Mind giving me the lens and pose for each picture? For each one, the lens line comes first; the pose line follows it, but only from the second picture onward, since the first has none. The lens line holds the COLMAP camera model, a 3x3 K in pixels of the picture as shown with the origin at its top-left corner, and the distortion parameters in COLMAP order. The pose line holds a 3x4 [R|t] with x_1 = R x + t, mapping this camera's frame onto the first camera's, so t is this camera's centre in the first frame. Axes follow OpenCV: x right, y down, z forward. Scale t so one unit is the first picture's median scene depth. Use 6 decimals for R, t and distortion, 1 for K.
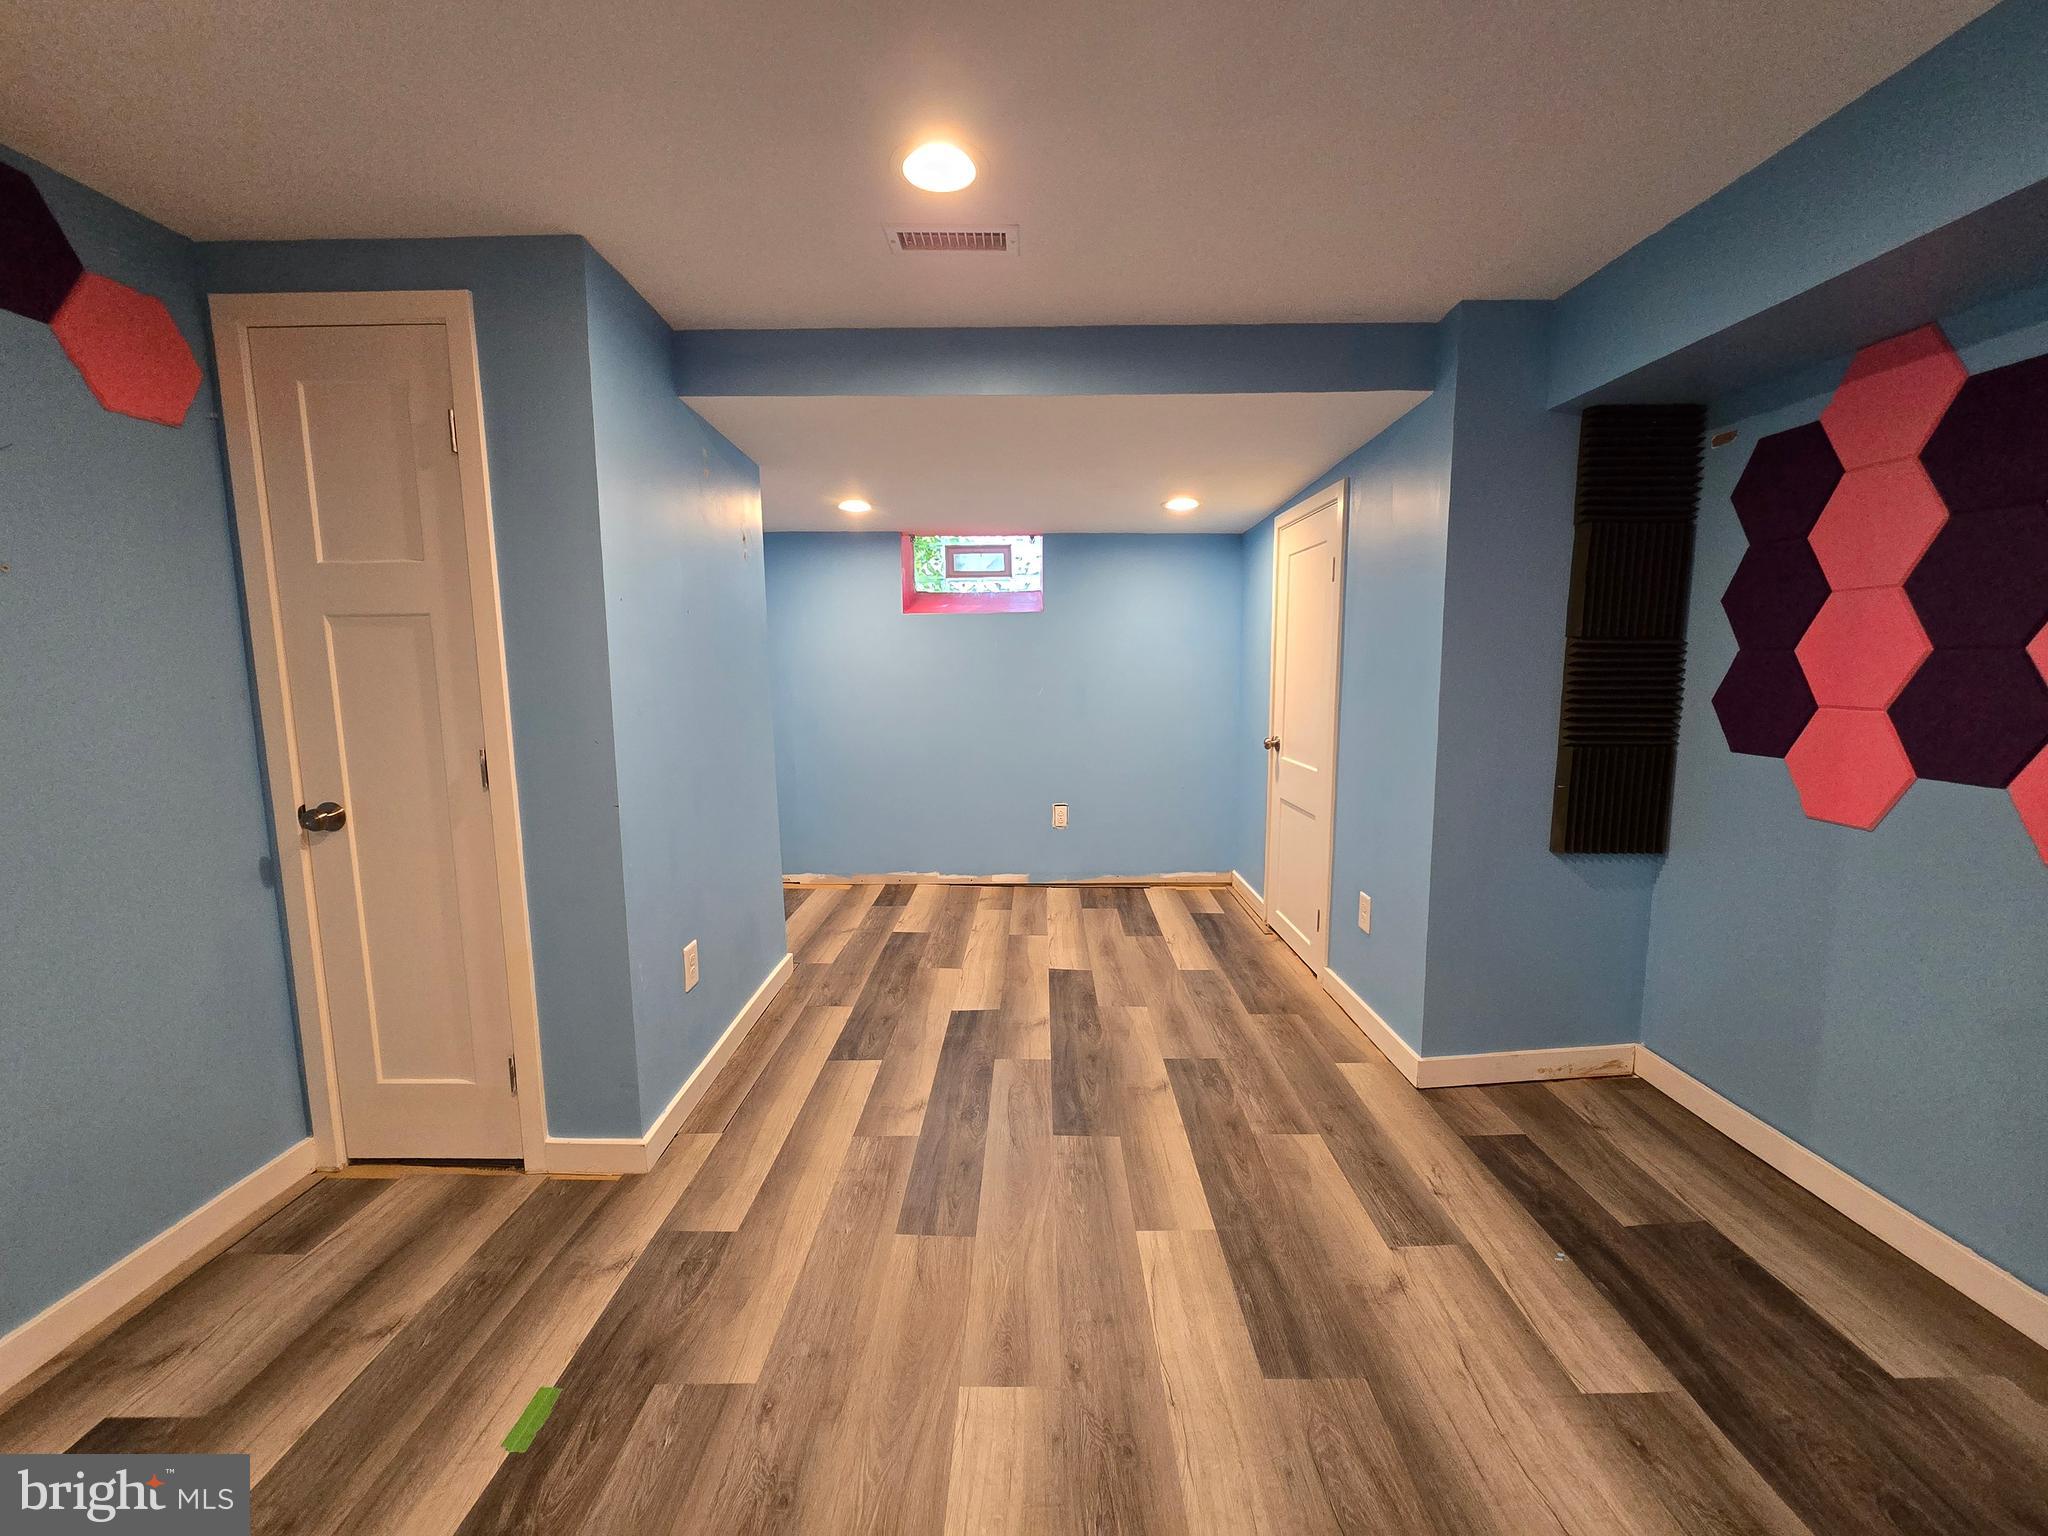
lens RADIAL K [[839.9, 0, 1054.9], [0, 839.9, 768.0], [0, 0, 1]] dist [-0.004451, 0.000735]
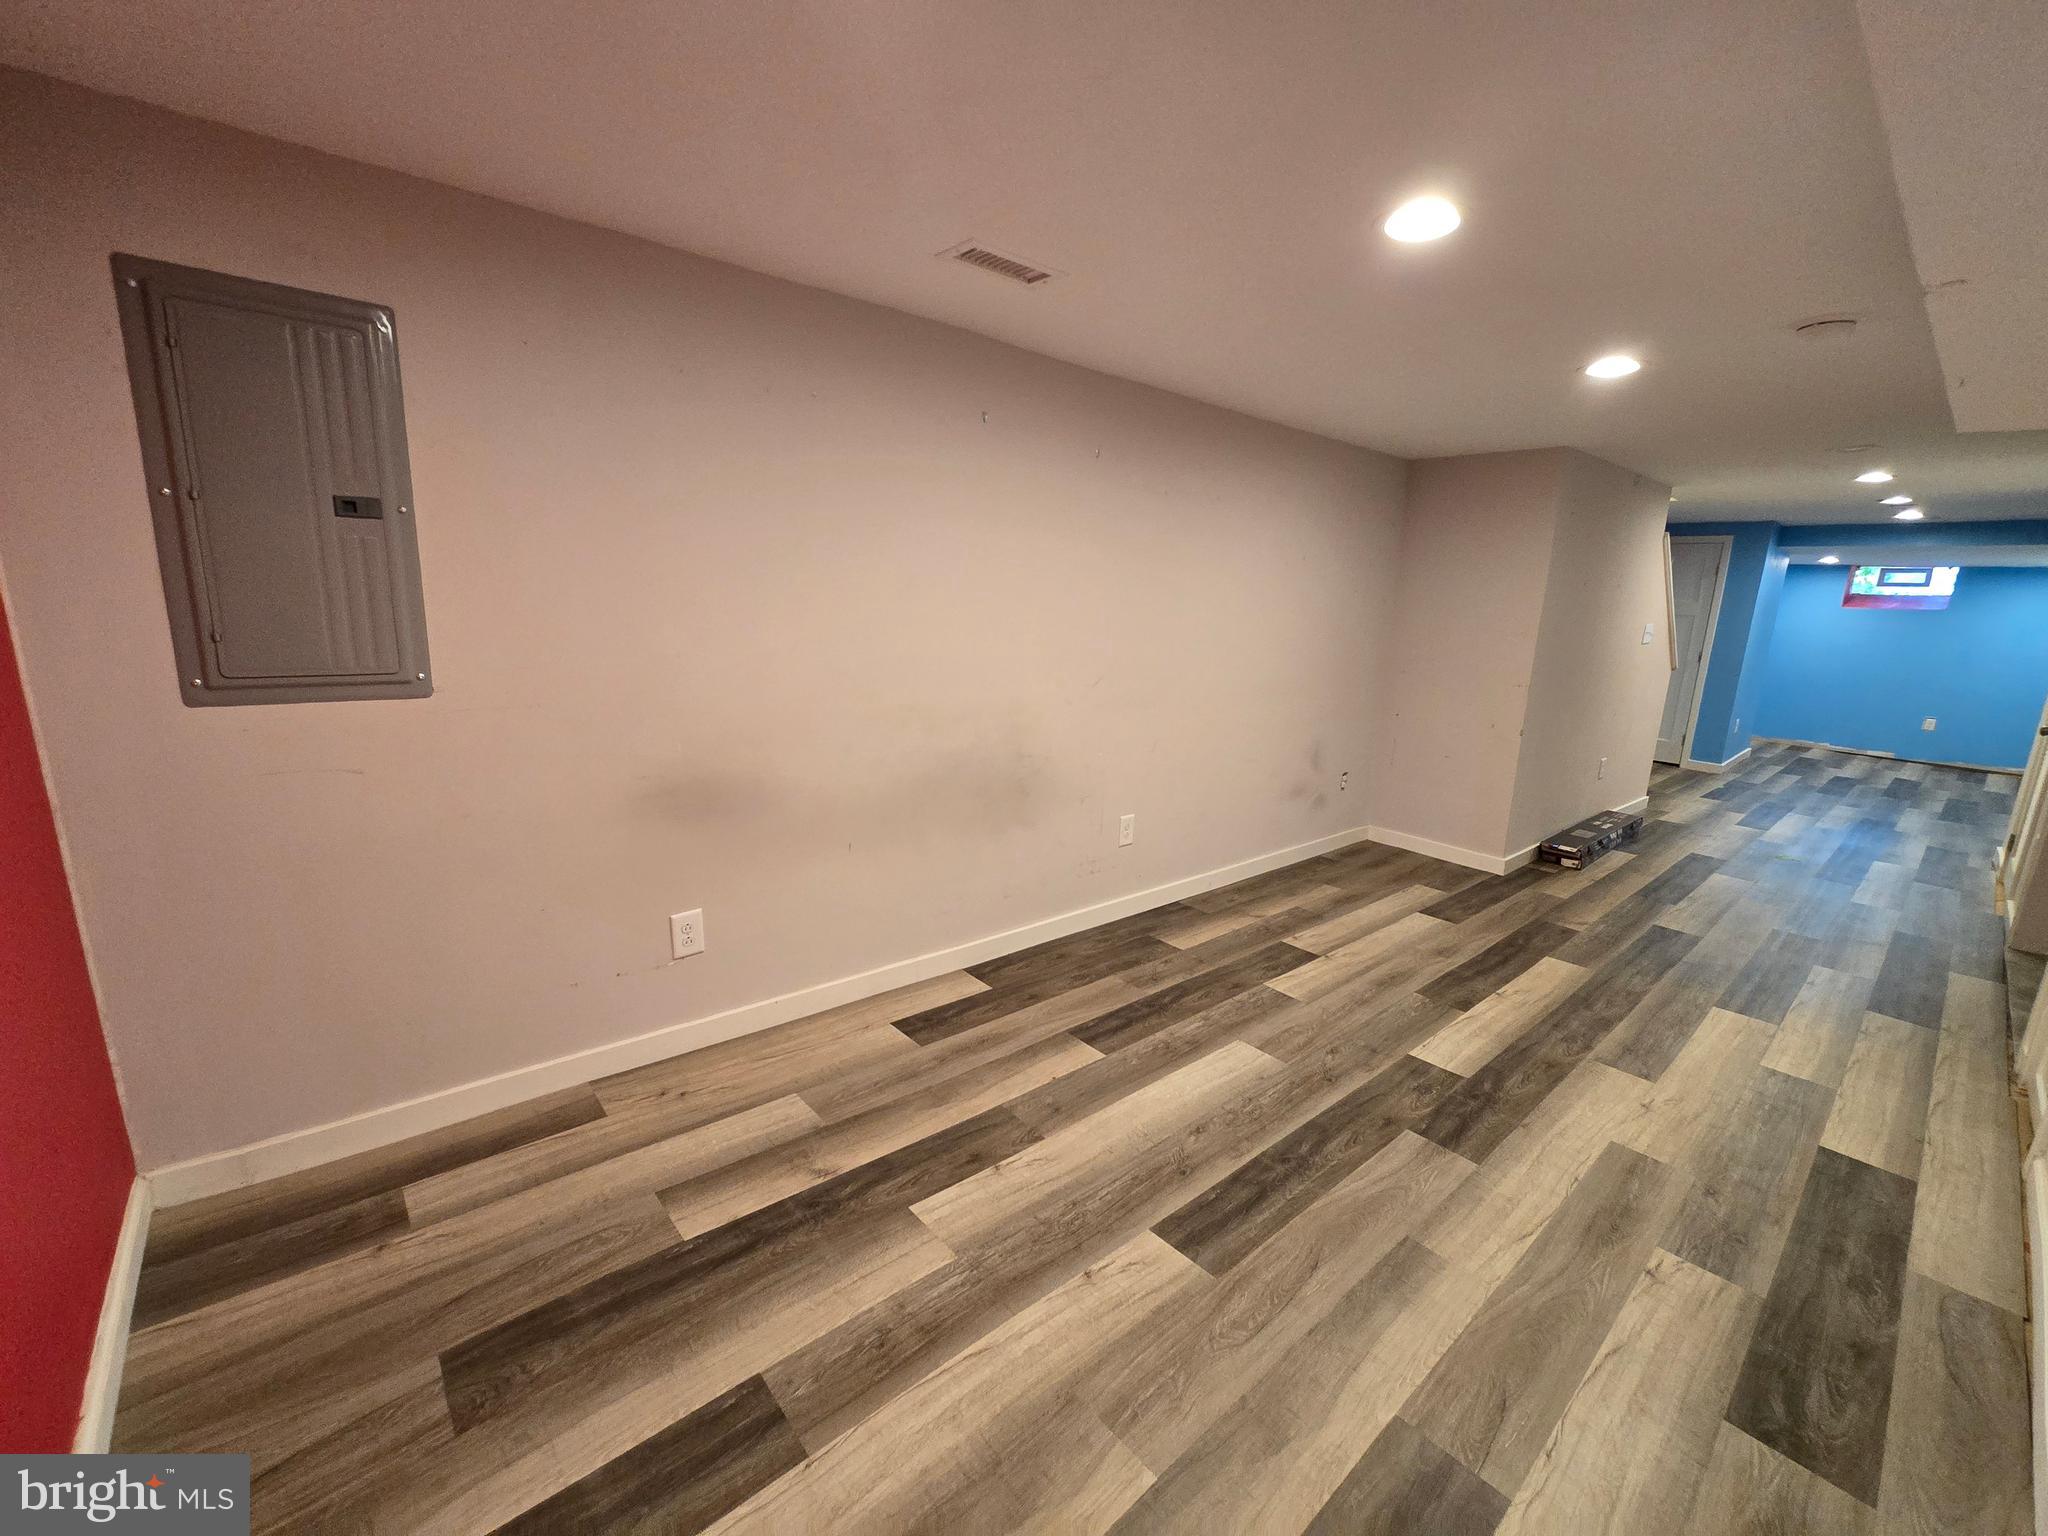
lens RADIAL K [[839.9, 0, 1031.6], [0, 839.9, 765.3], [0, 0, 1]] dist [-0.004451, 0.000735]
pose [[0.651781, 0.197251, -0.732307, 0.092197], [-0.154879, 0.979855, 0.126081, 0.240741], [0.742424, 0.031242, 0.669201, -1.803892]]
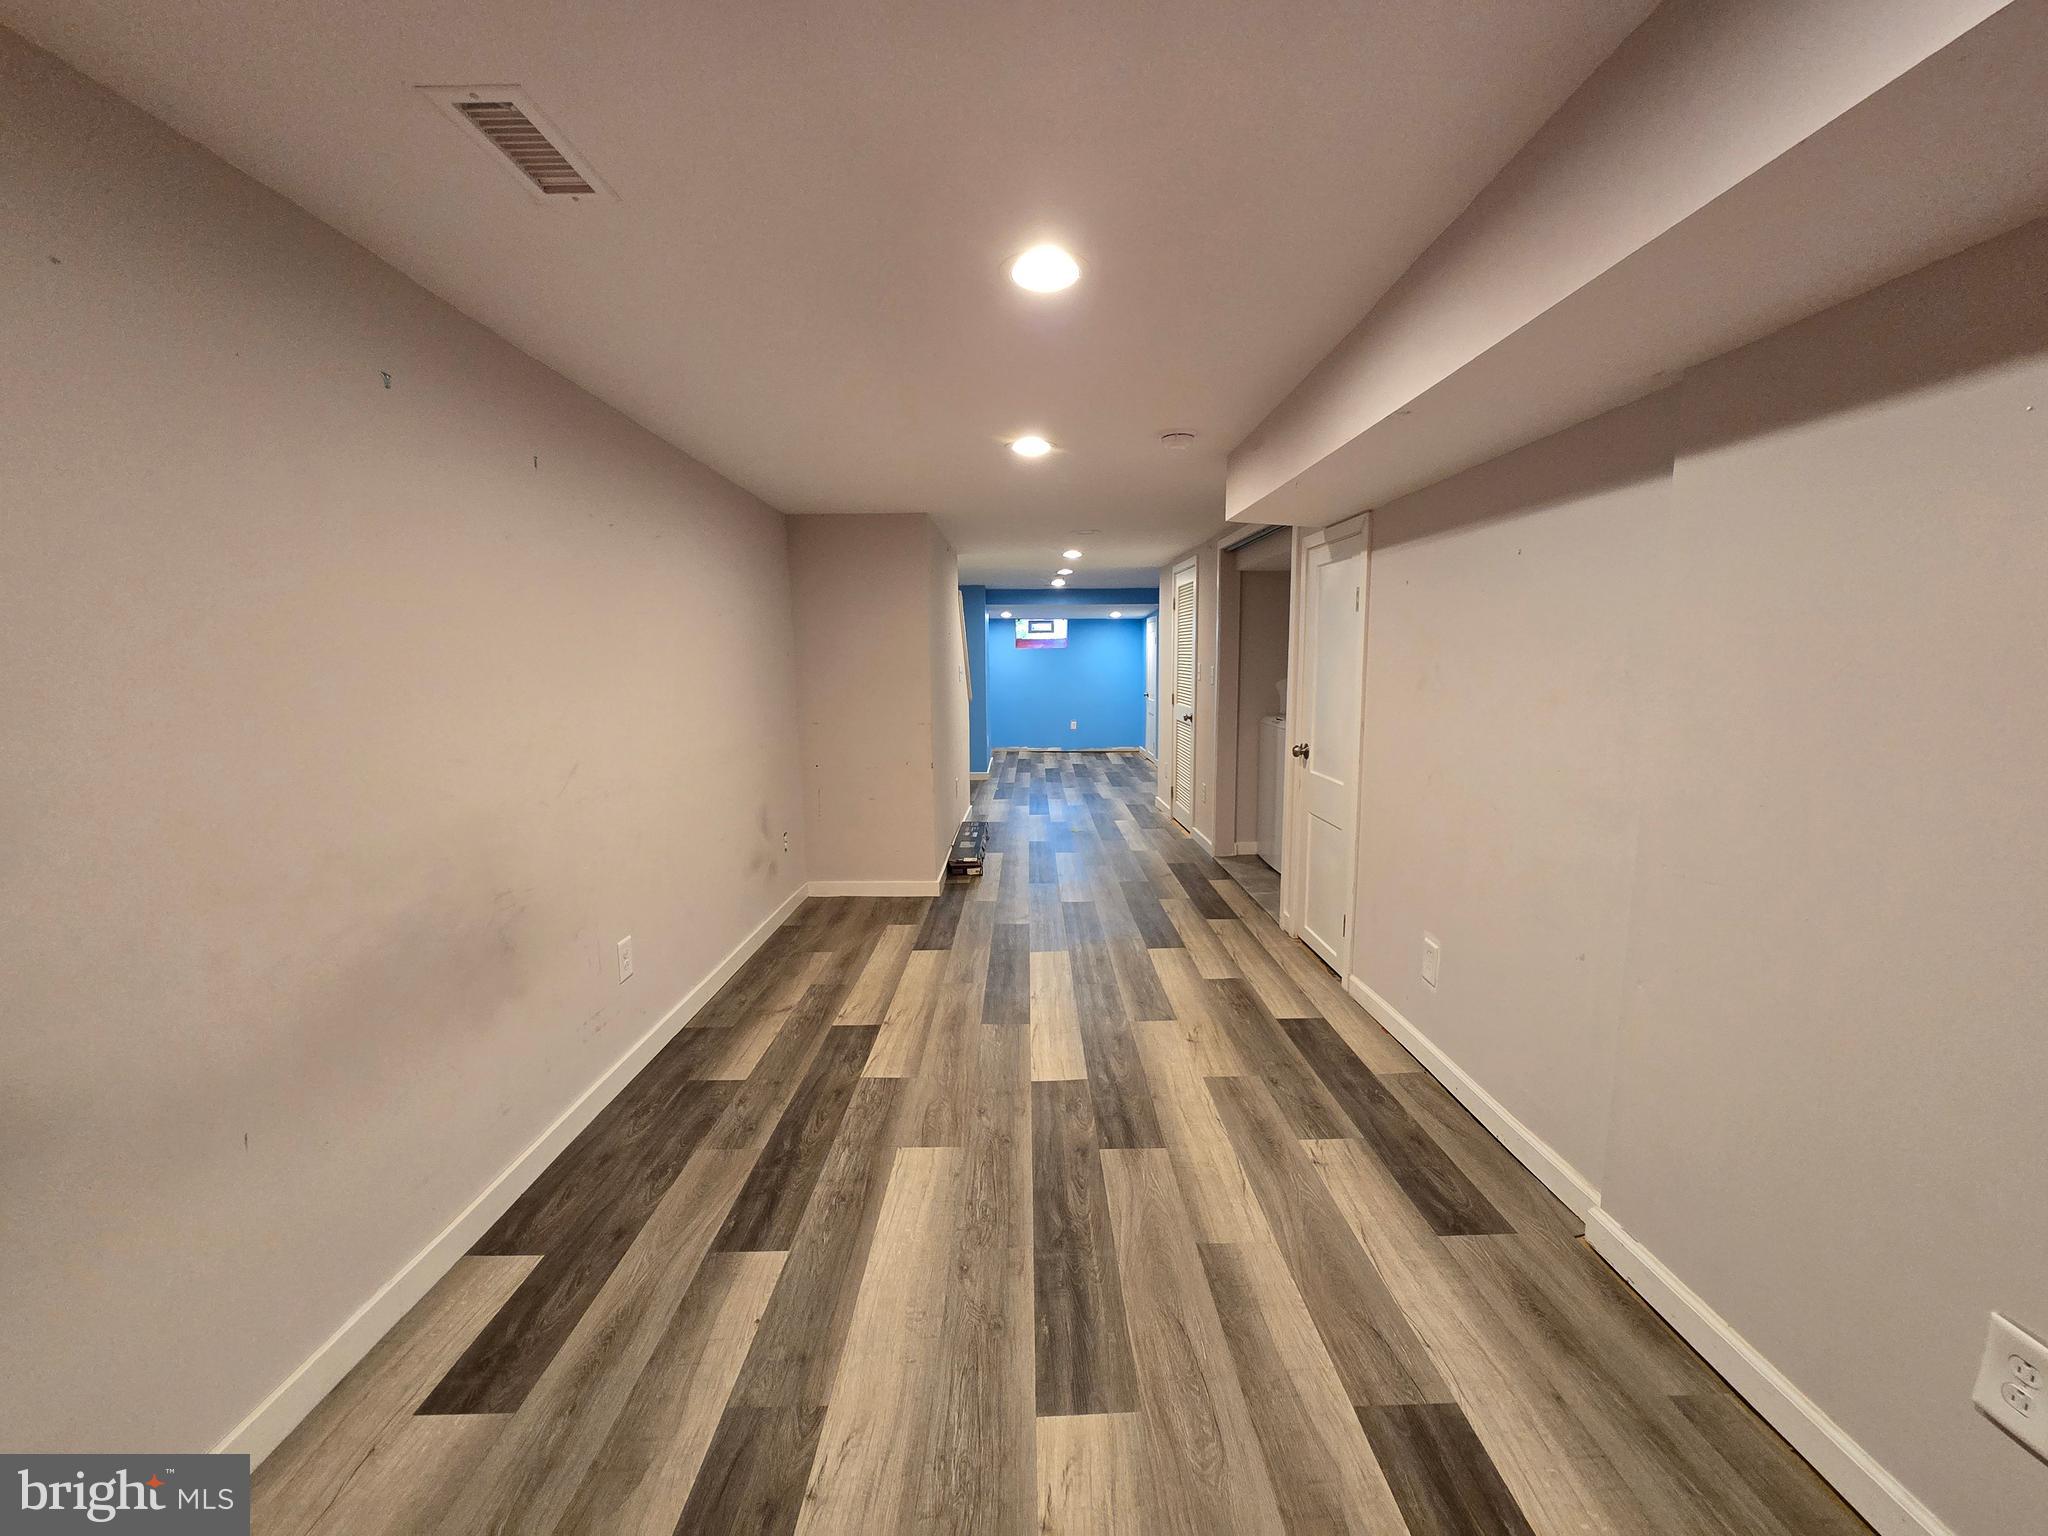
lens RADIAL K [[839.9, 0, 1038.4], [0, 839.9, 766.5], [0, 0, 1]] dist [-0.004451, 0.000735]
pose [[0.999950, 0.007271, 0.006836, -0.134669], [-0.007162, 0.999849, -0.015858, 0.256411], [-0.006951, 0.015808, 0.999851, -1.812662]]
